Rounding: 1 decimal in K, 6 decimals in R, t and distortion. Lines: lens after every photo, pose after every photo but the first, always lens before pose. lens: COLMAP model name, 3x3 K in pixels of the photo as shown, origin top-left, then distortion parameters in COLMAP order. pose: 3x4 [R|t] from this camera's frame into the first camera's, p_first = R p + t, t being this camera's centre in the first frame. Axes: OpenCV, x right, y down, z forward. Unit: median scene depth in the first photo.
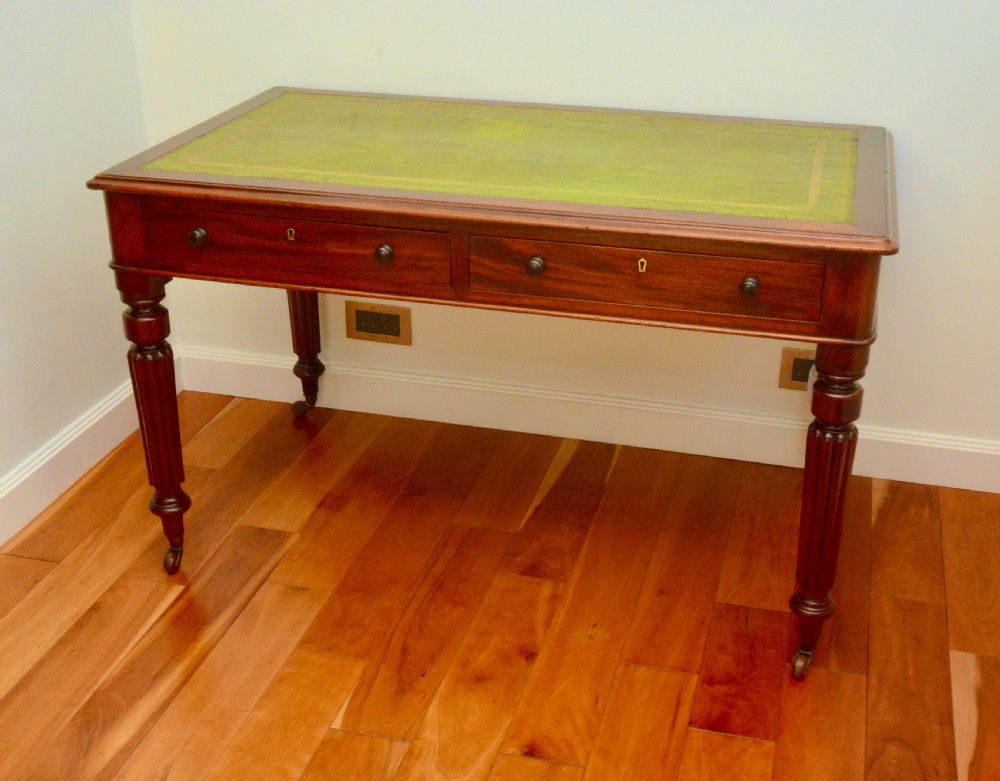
lens RADIAL K [[1252.5, 0, 500.0], [0, 1252.5, 390.5], [0, 0, 1]] dist [-0.019064, -0.017729]
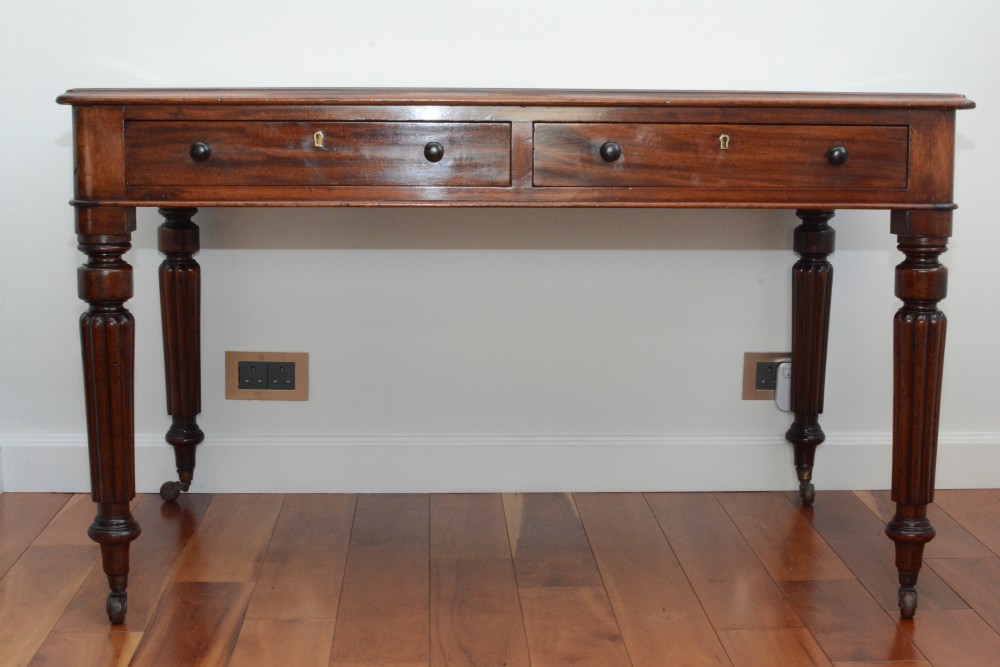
lens RADIAL K [[1526.3, 0, 500.0], [0, 1526.3, 333.5], [0, 0, 1]] dist [-0.147672, 0.008294]
pose [[0.950732, -0.039966, 0.307428, -0.355631], [0.125356, 0.956530, -0.263319, 0.279478], [-0.283540, 0.288884, 0.914413, 0.043162]]
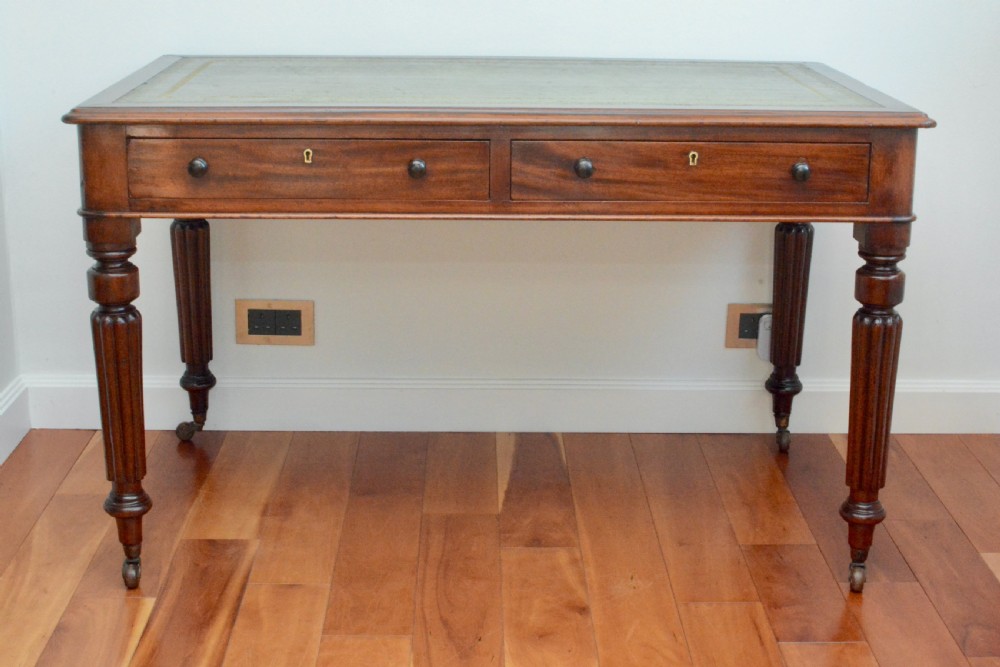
lens RADIAL K [[1526.3, 0, 500.0], [0, 1526.3, 333.5], [0, 0, 1]] dist [-0.147672, 0.008294]
pose [[0.959169, -0.069396, 0.274186, -0.328191], [0.110816, 0.984132, -0.138579, 0.163548], [-0.260219, 0.163305, 0.951639, -0.069491]]
